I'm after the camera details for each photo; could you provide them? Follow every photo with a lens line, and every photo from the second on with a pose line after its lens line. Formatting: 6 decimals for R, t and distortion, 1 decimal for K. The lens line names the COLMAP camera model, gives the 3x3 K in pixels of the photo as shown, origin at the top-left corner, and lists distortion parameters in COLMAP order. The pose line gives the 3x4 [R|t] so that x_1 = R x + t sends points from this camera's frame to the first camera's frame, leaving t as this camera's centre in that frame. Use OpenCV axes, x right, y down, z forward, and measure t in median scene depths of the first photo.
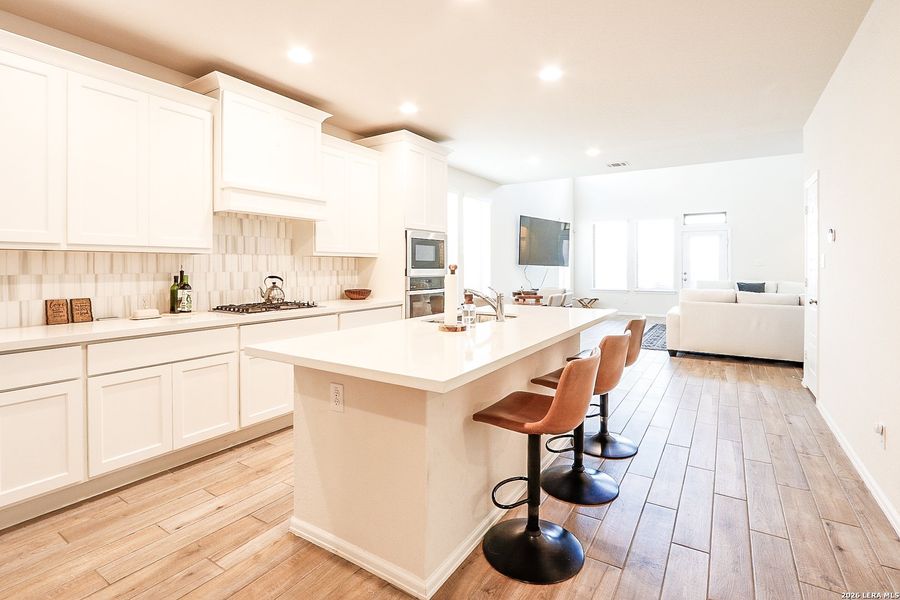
lens RADIAL K [[432.8, 0, 448.4], [0, 432.8, 275.1], [0, 0, 1]] dist [-0.008158, 0.000359]
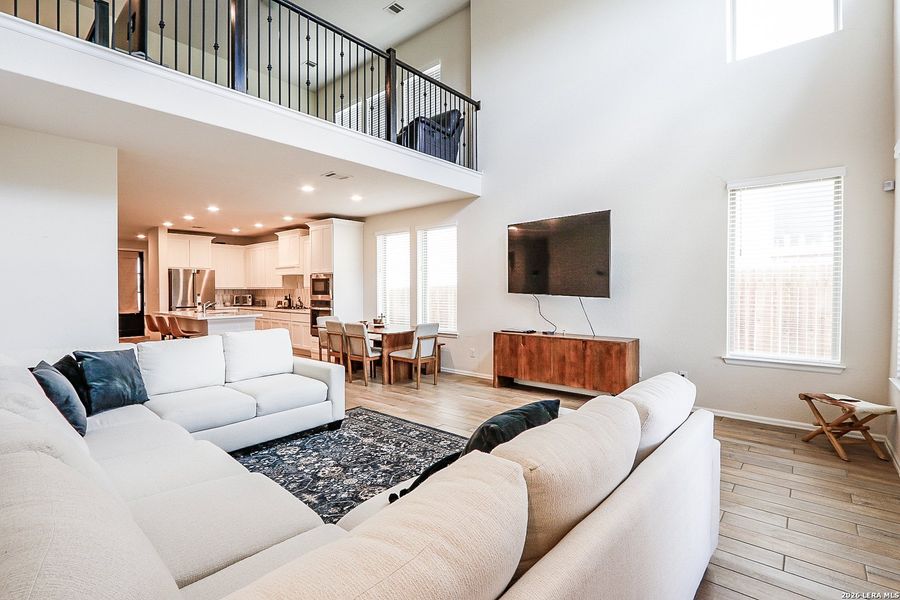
lens RADIAL K [[422.7, 0, 450.0], [0, 422.7, 300.0], [0, 0, 1]] dist [-0.031167, -0.000087]
pose [[-0.140119, 0.022729, -0.989874, 1.969689], [-0.022676, 0.999401, 0.026158, -0.065562], [0.989875, 0.026111, -0.139520, 2.227491]]
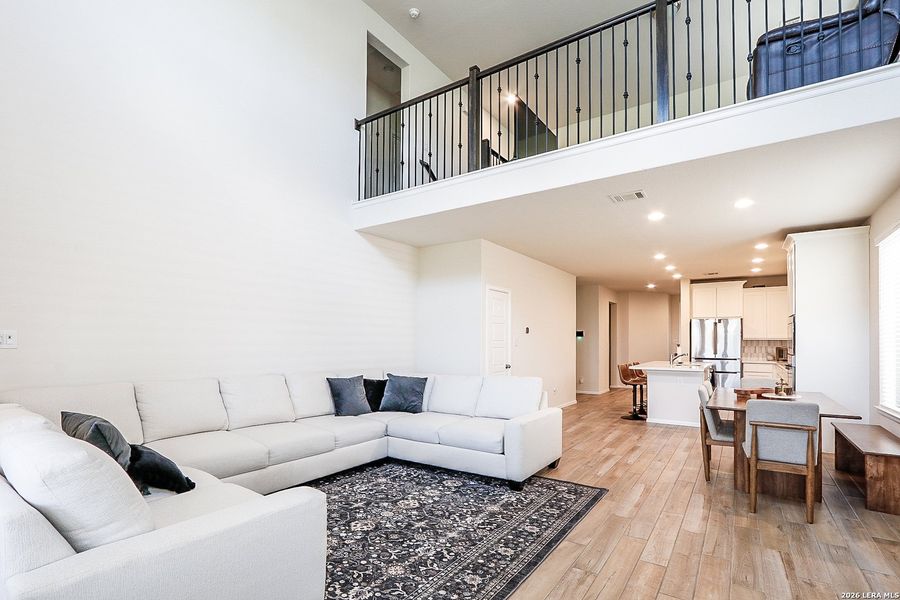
lens RADIAL K [[426.1, 0, 449.7], [0, 426.1, 332.2], [0, 0, 1]] dist [0.032937, 0.000164]
pose [[-0.999606, -0.002244, 0.027982, 1.067132], [-0.002169, 0.999994, 0.002717, -0.074261], [-0.027988, 0.002655, -0.999605, 2.816308]]
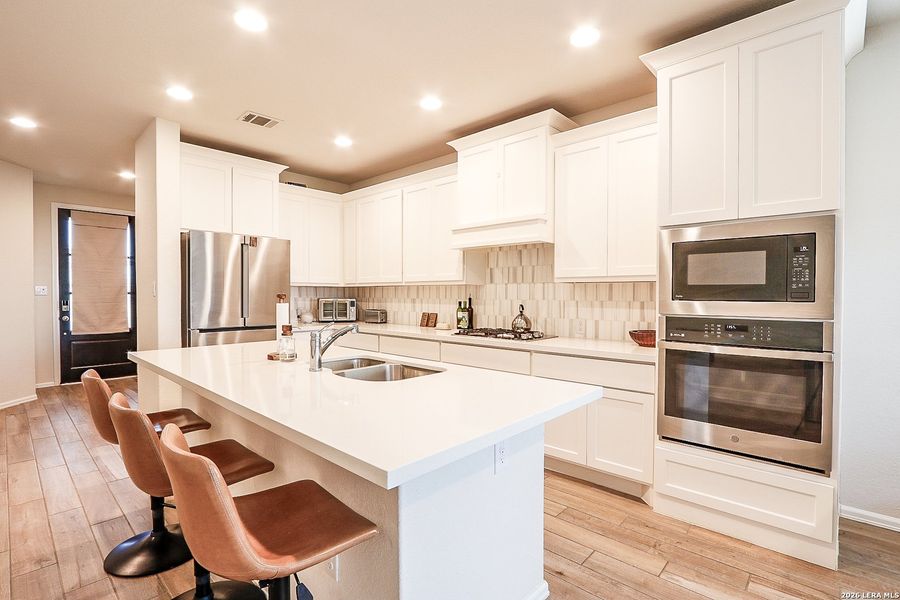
lens RADIAL K [[422.7, 0, 450.0], [0, 422.7, 300.0], [0, 0, 1]] dist [-0.031167, -0.000087]
pose [[-0.173468, 0.014456, -0.984733, 0.566167], [-0.023810, 0.999538, 0.018868, -0.022161], [0.984552, 0.026719, -0.173043, 0.984504]]
